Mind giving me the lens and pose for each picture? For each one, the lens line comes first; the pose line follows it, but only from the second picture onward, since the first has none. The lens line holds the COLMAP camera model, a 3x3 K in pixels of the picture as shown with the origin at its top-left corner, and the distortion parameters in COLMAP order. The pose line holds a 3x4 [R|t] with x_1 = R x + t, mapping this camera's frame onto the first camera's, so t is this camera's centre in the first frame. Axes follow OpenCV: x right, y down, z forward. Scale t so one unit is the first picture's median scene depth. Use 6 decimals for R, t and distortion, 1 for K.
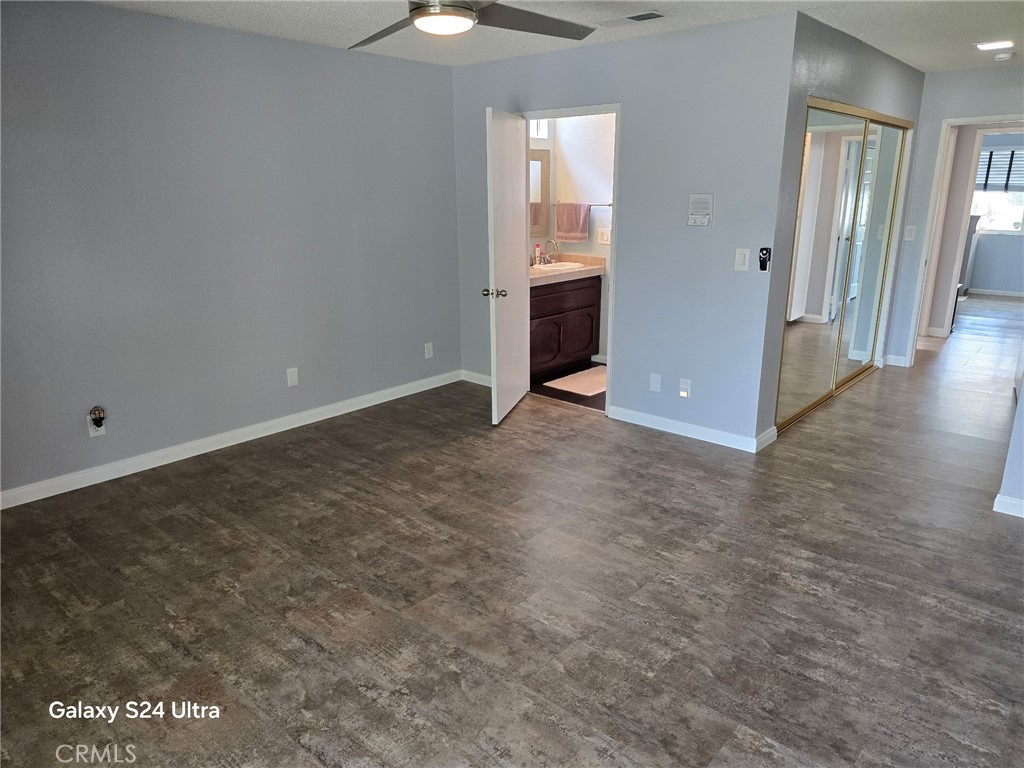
lens RADIAL K [[684.1, 0, 518.2], [0, 684.1, 392.4], [0, 0, 1]] dist [0.046297, -0.017500]
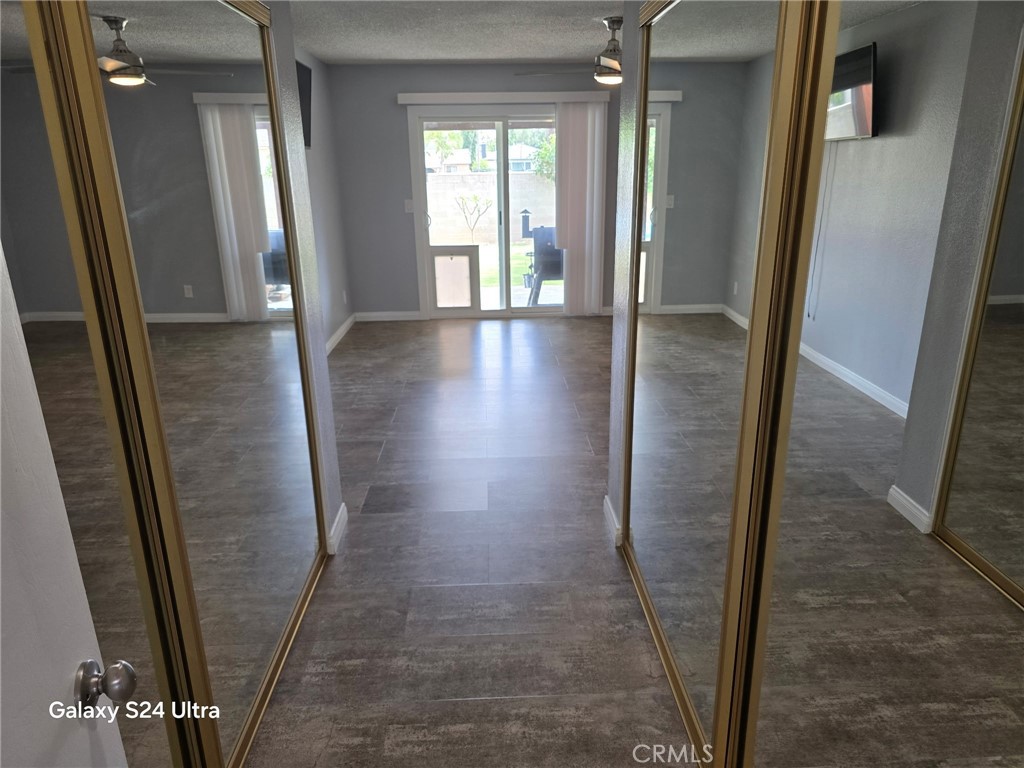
lens RADIAL K [[684.1, 0, 518.5], [0, 684.1, 382.5], [0, 0, 1]] dist [0.046297, -0.017500]
pose [[-0.717056, 0.222573, -0.660523, 1.187622], [-0.184101, 0.853515, 0.487462, -0.515289], [0.672263, 0.471141, -0.571043, 1.741470]]
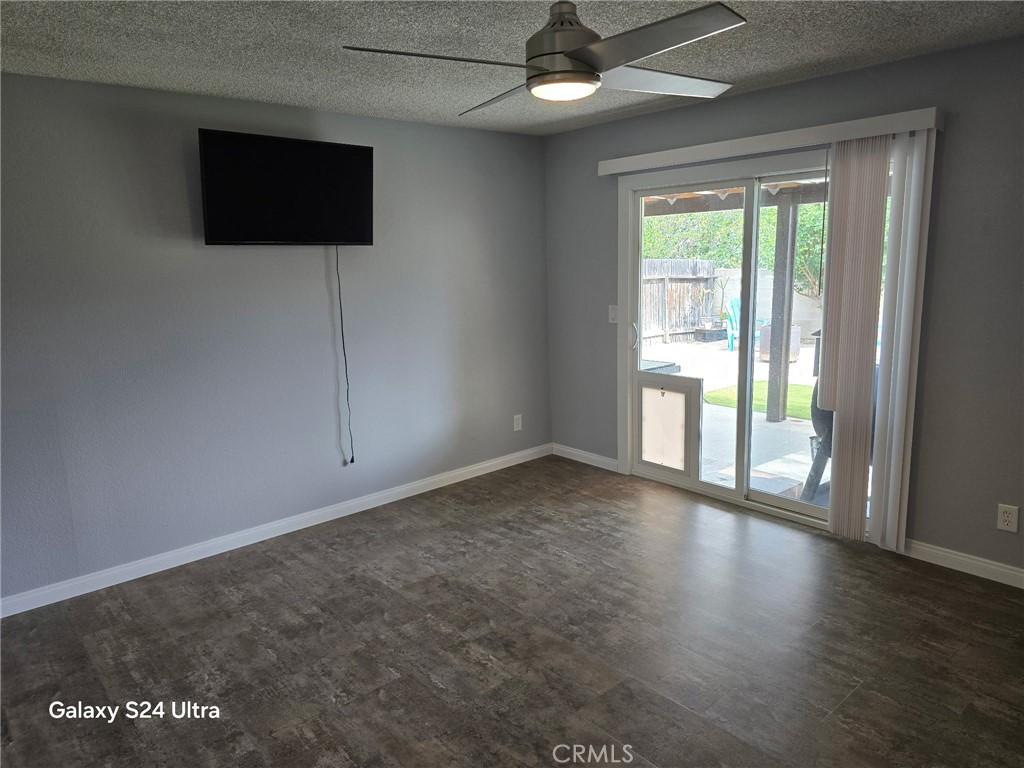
lens RADIAL K [[684.1, 0, 517.5], [0, 684.1, 388.1], [0, 0, 1]] dist [0.046297, -0.017500]
pose [[-0.991423, 0.005960, 0.130559, -0.119751], [0.066543, 0.882804, 0.465004, -0.448400], [-0.112486, 0.469704, -0.875629, 1.445877]]
